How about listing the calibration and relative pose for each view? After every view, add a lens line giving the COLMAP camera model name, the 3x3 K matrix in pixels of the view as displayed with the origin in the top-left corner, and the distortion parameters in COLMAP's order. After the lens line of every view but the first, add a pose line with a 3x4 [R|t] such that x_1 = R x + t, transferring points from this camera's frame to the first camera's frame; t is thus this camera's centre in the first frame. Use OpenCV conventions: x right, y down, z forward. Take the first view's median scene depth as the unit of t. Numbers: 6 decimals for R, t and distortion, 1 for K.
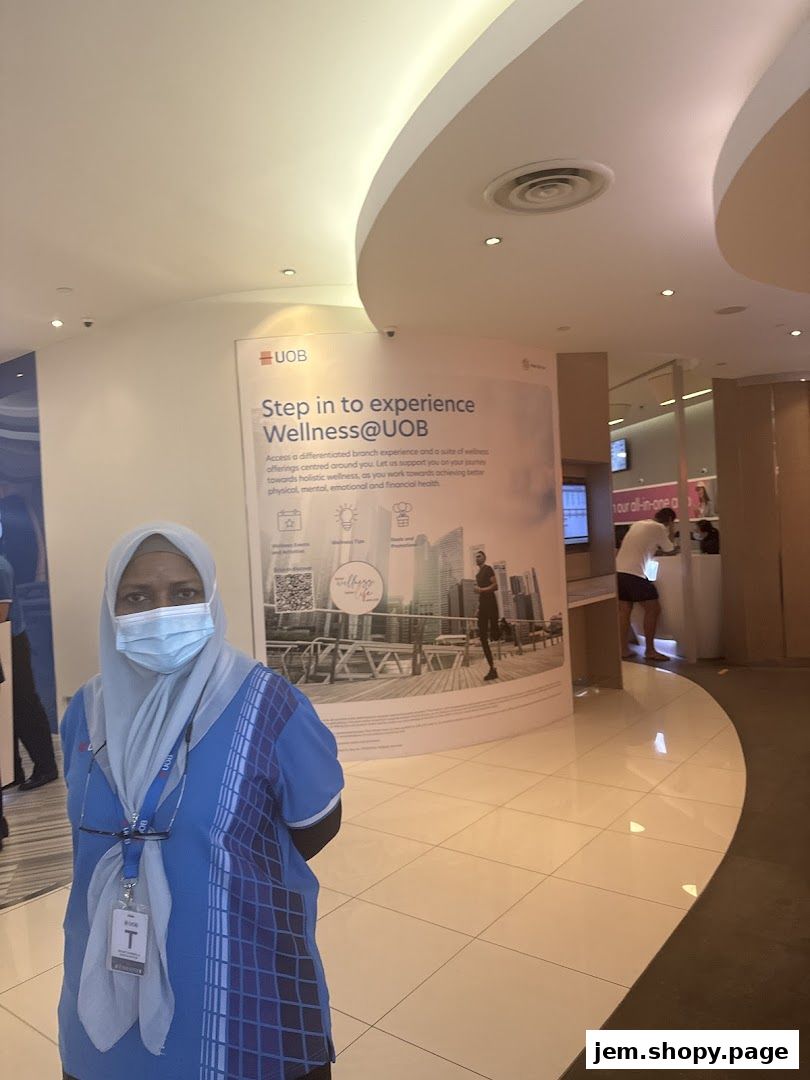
lens RADIAL K [[830.3, 0, 406.0], [0, 830.3, 537.3], [0, 0, 1]] dist [0.024719, -0.052977]
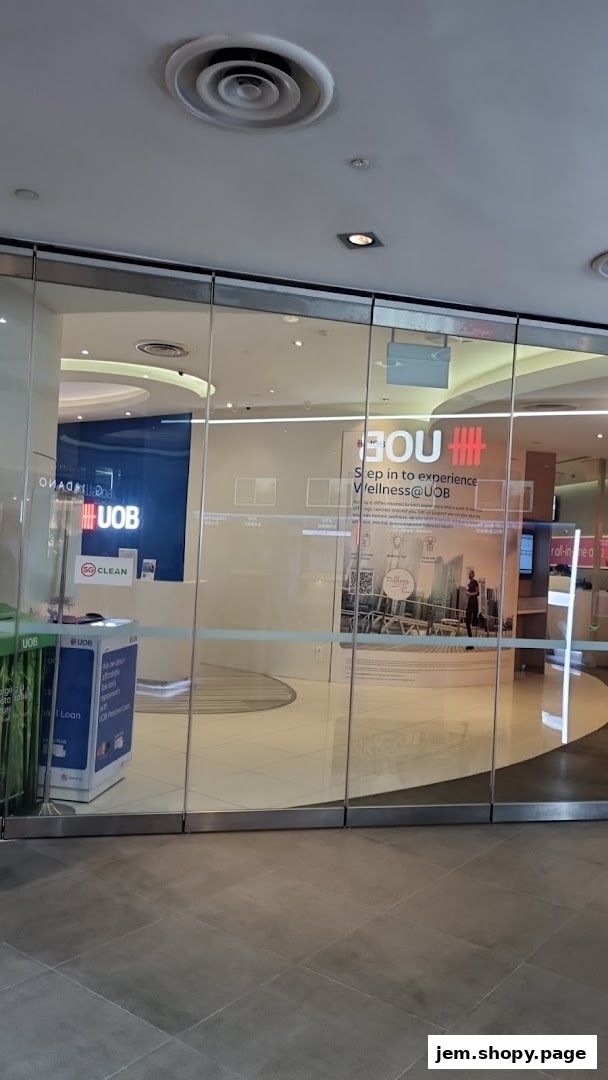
lens RADIAL K [[840.1, 0, 302.4], [0, 840.1, 542.0], [0, 0, 1]] dist [0.023013, -0.008538]
pose [[0.994105, 0.107656, -0.012863, -0.238683], [-0.107848, 0.994049, -0.015335, 0.023505], [0.011136, 0.016632, 0.999800, -0.695407]]
